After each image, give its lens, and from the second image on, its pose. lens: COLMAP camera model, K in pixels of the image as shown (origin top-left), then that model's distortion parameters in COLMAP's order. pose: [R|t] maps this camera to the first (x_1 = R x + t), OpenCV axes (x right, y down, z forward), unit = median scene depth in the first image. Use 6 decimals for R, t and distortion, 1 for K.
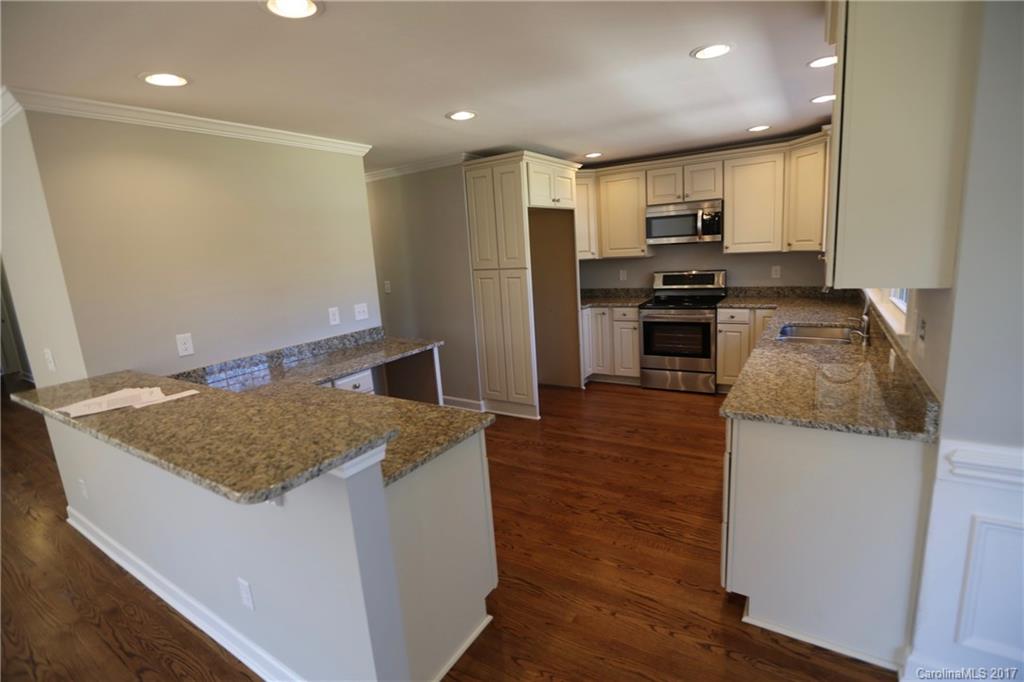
lens RADIAL K [[478.8, 0, 511.9], [0, 478.8, 335.8], [0, 0, 1]] dist [-0.029889, 0.001111]
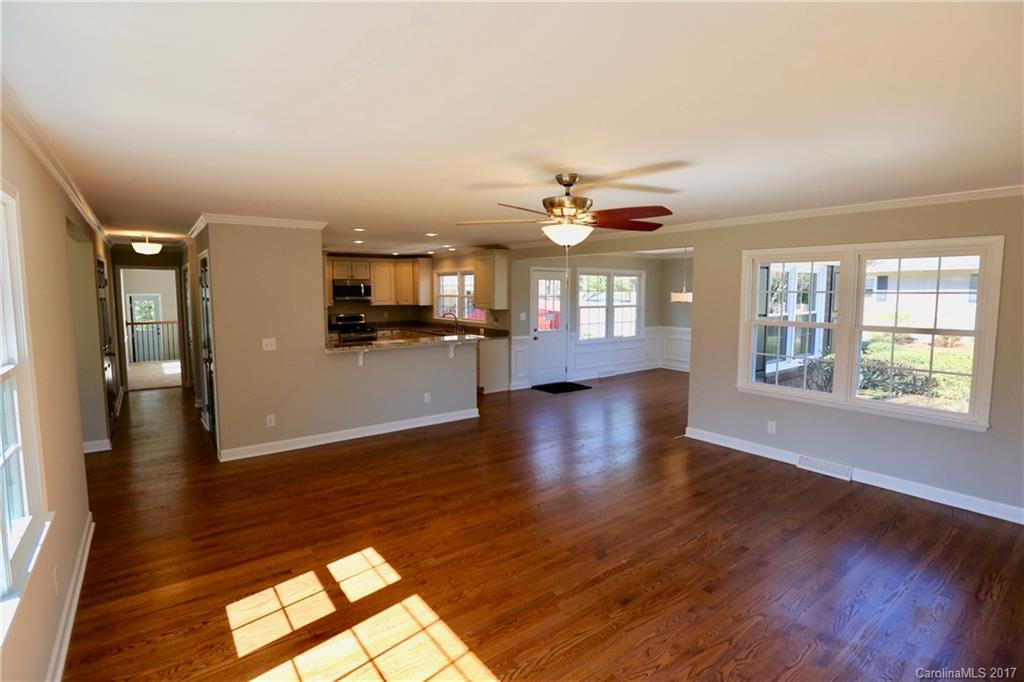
lens RADIAL K [[478.8, 0, 511.9], [0, 478.8, 335.8], [0, 0, 1]] dist [-0.029889, 0.001111]
pose [[0.370717, -0.020485, 0.928520, -1.279312], [0.142247, 0.989213, -0.034969, 0.119539], [-0.917788, 0.145043, 0.369632, -0.320578]]
